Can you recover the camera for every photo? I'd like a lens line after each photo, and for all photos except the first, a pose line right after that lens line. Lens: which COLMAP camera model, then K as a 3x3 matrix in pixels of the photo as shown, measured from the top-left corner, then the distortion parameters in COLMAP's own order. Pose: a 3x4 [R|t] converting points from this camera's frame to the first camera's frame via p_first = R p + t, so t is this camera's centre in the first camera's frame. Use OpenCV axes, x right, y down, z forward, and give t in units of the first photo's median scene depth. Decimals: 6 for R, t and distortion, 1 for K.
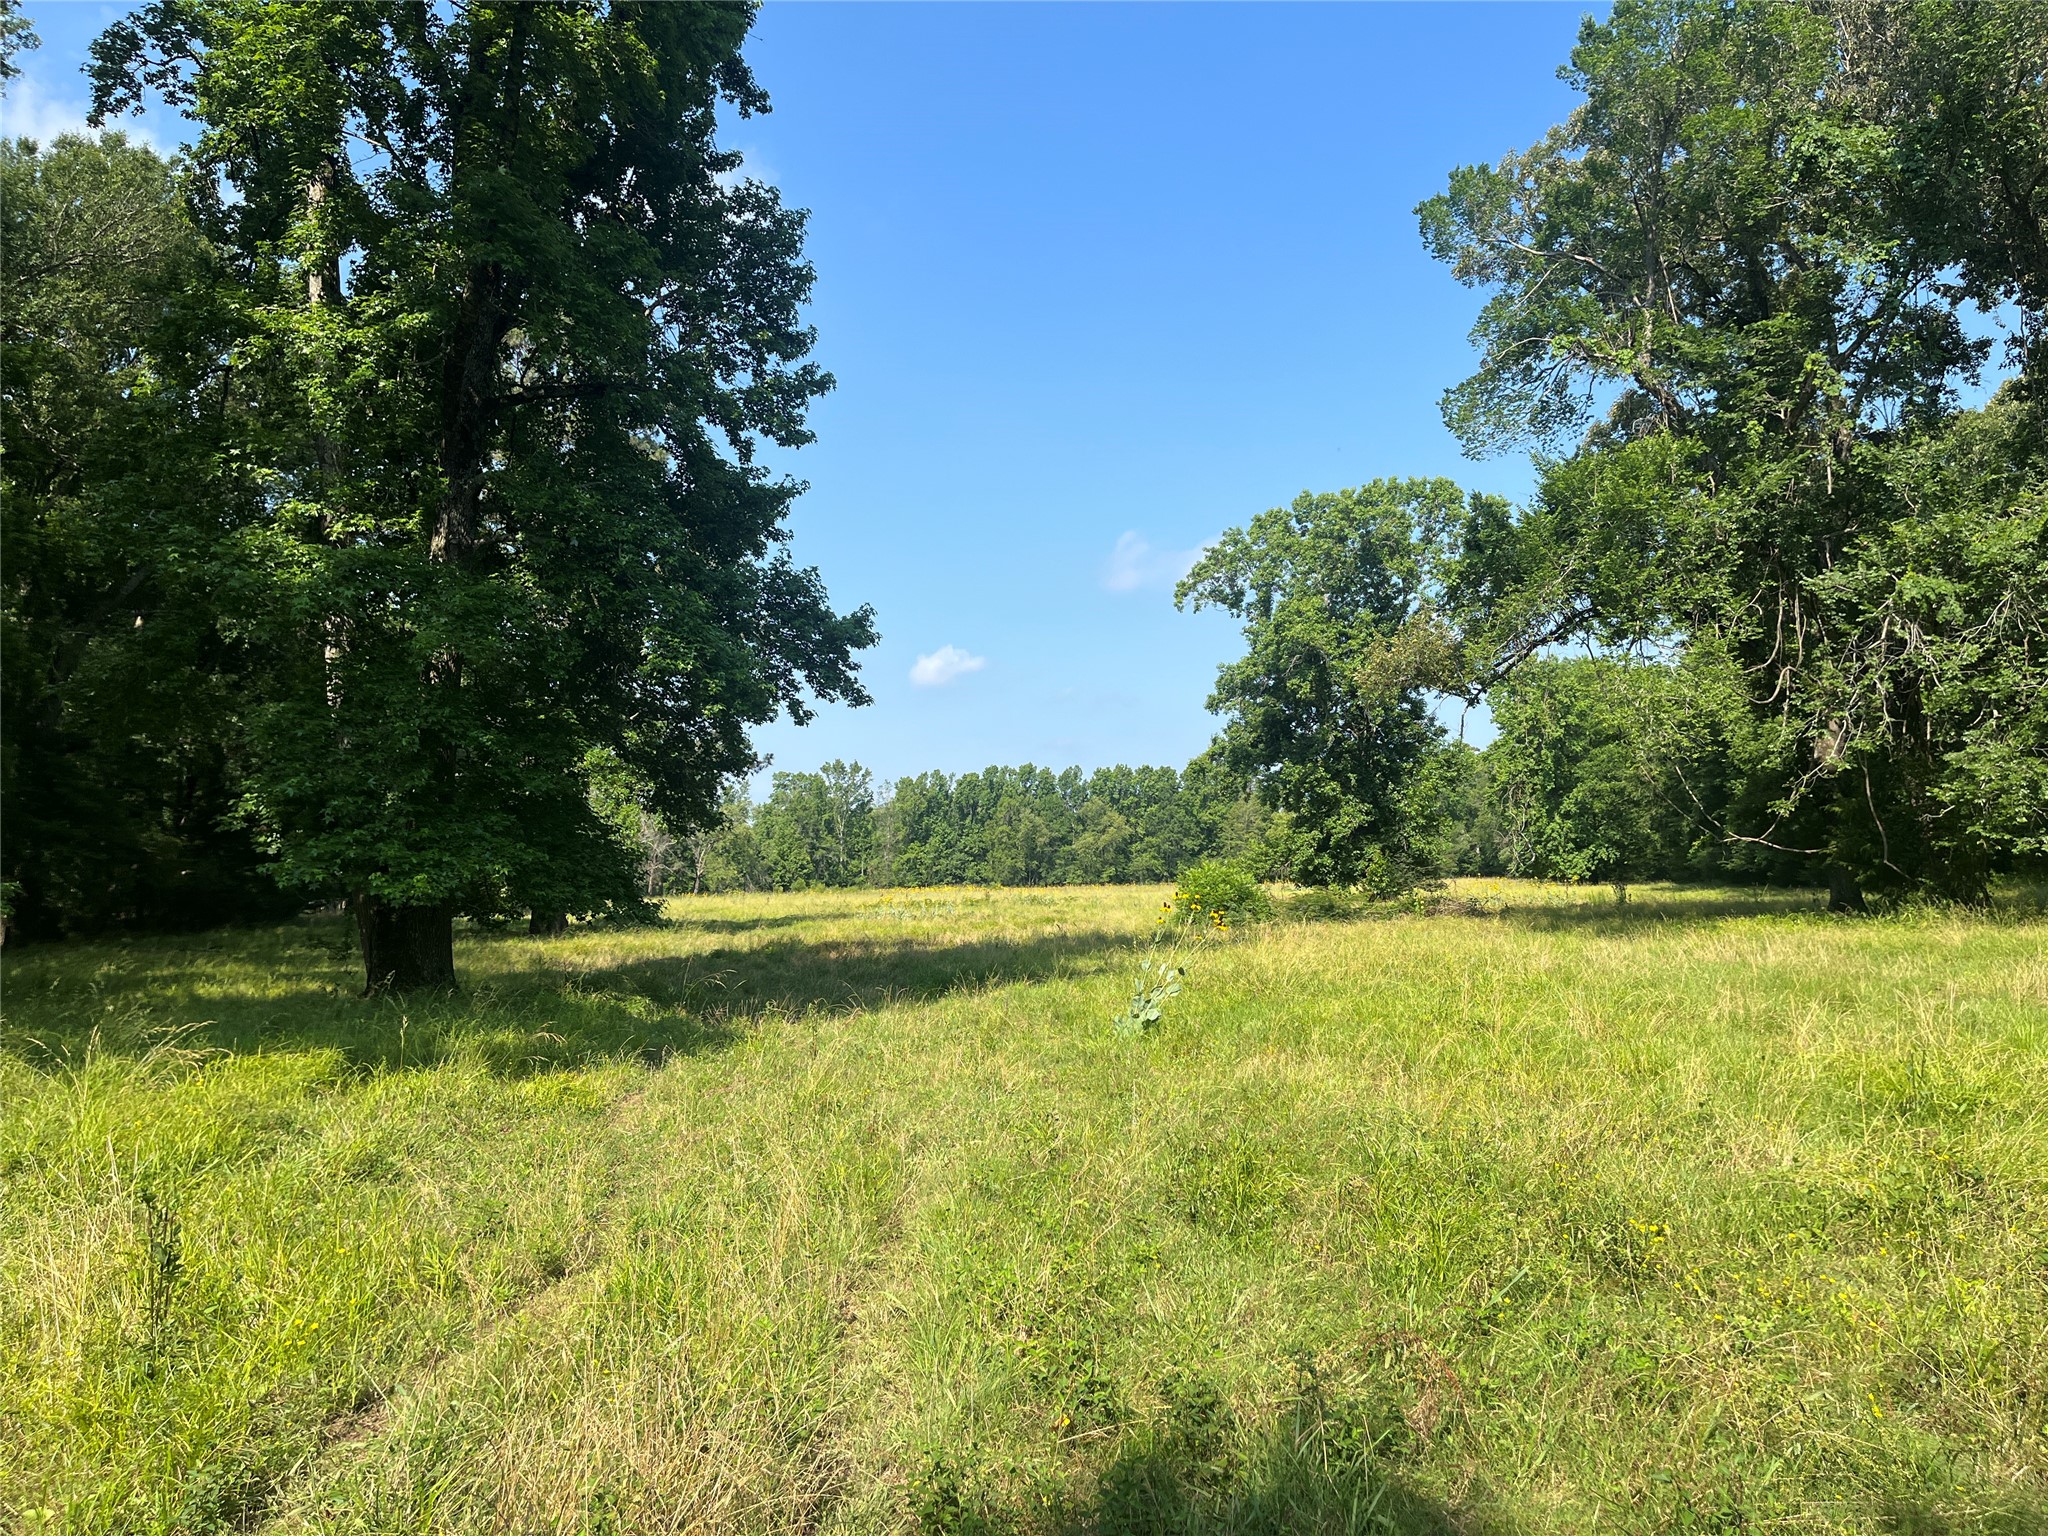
lens RADIAL K [[1521.2, 0, 1033.9], [0, 1521.2, 802.5], [0, 0, 1]] dist [0.088004, -0.113328]
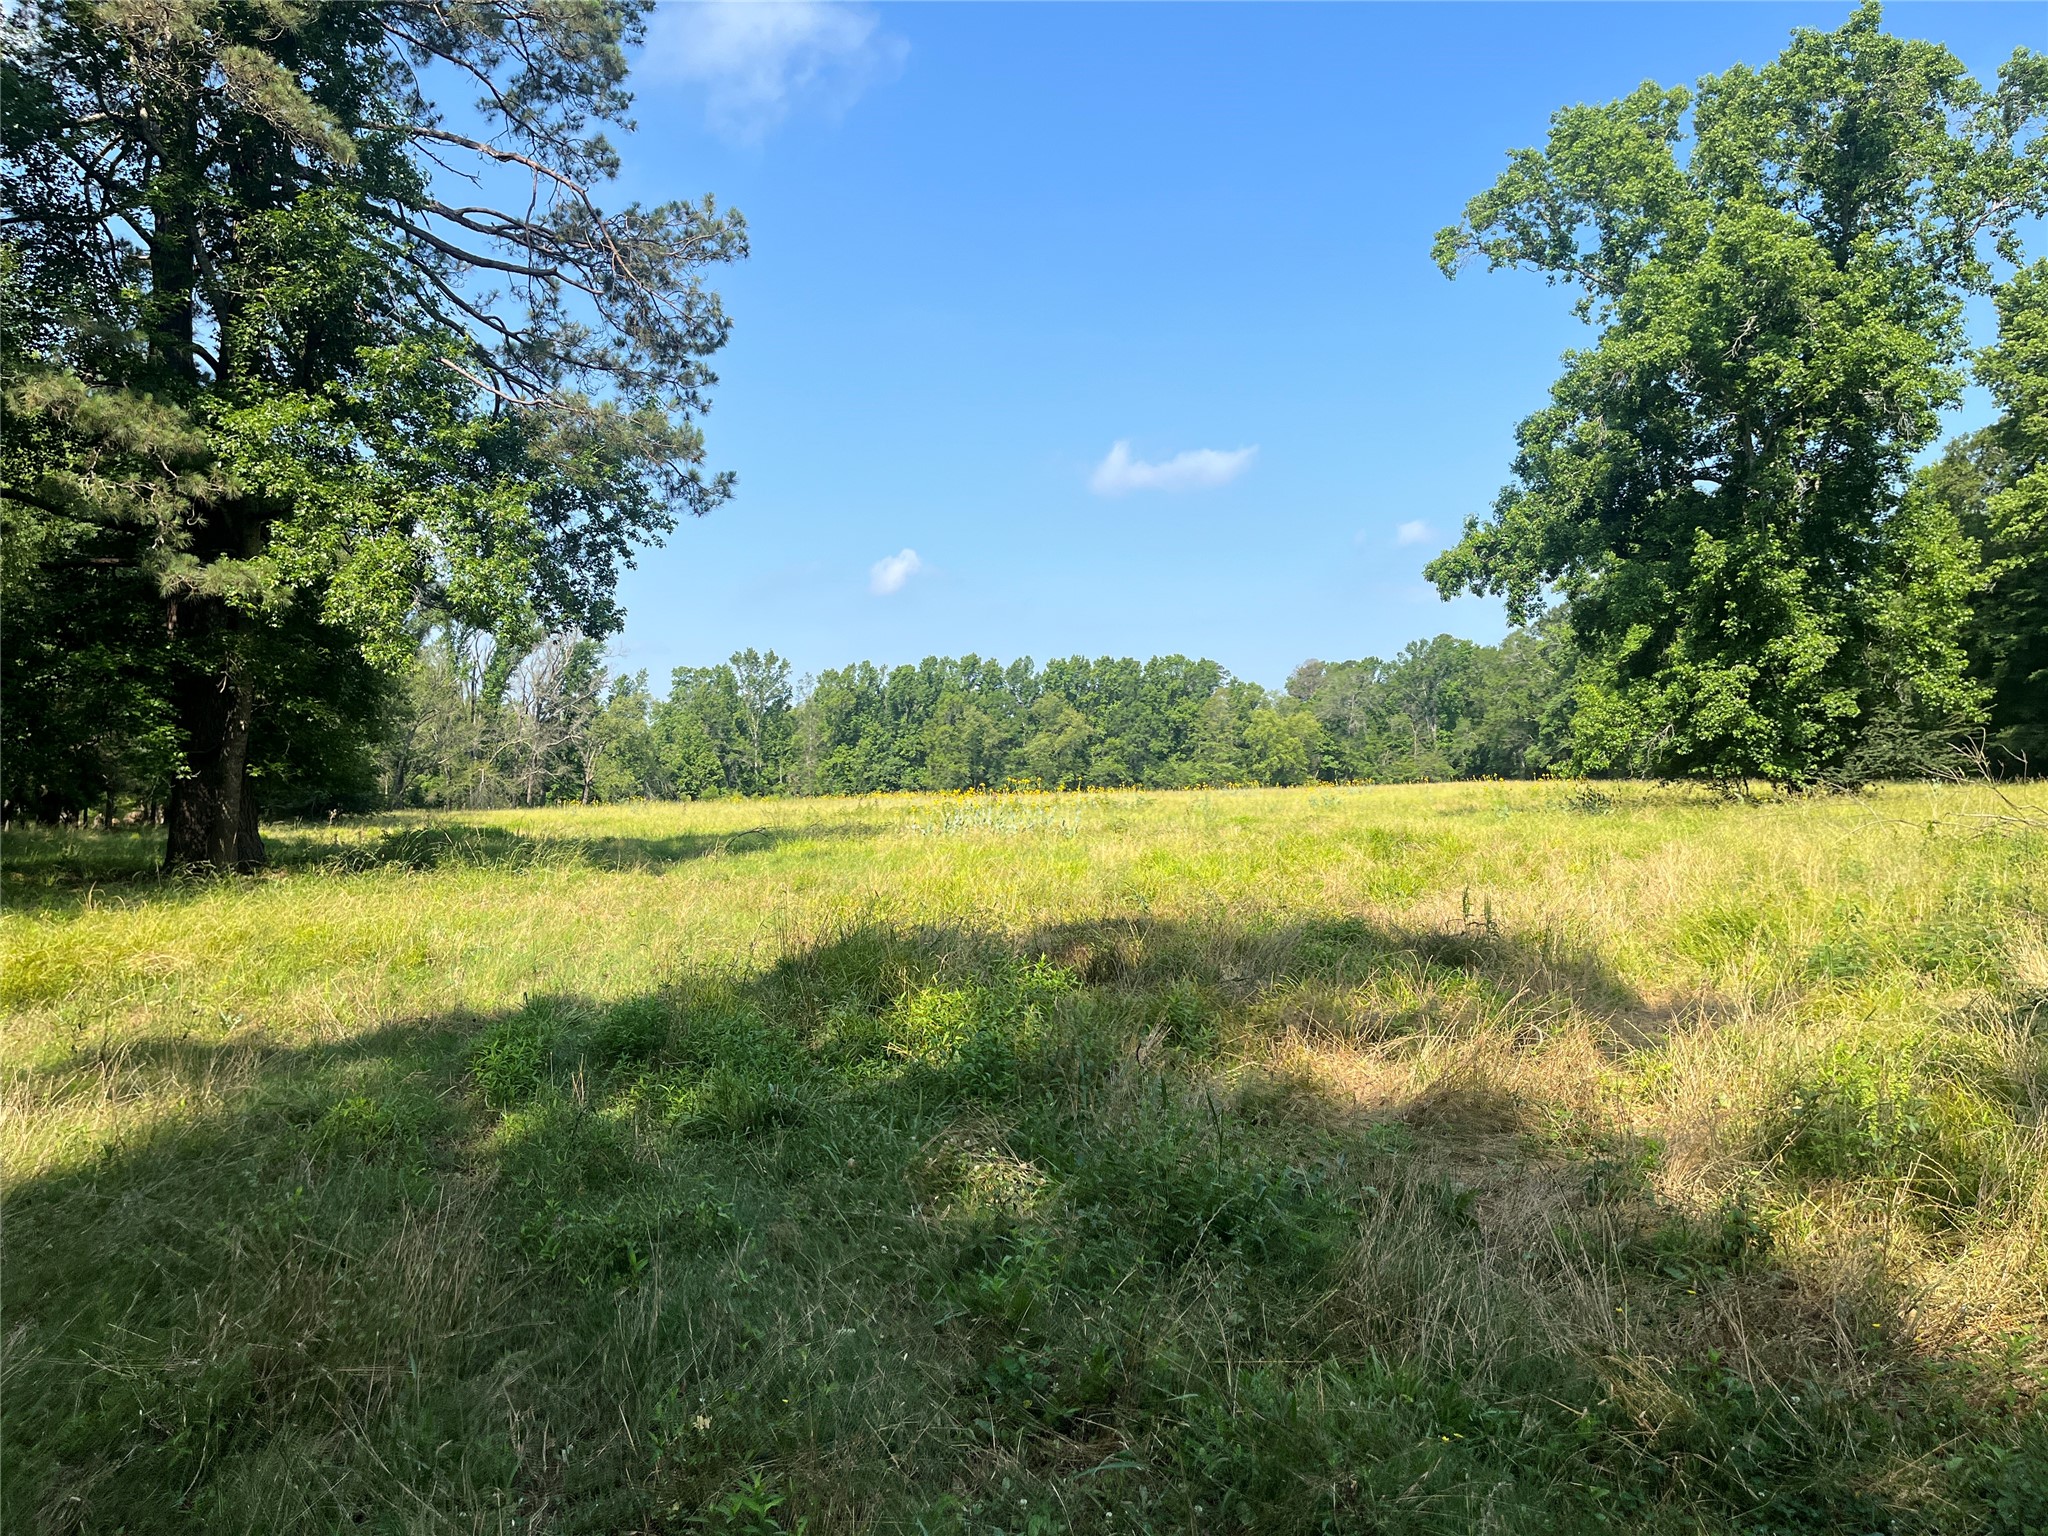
lens RADIAL K [[1521.2, 0, 1033.9], [0, 1521.2, 802.5], [0, 0, 1]] dist [0.088004, -0.113328]
pose [[0.997773, -0.004609, 0.066546, -0.026943], [0.000802, 0.998366, 0.057131, 0.009563], [-0.066700, -0.056950, 0.996146, 0.126342]]
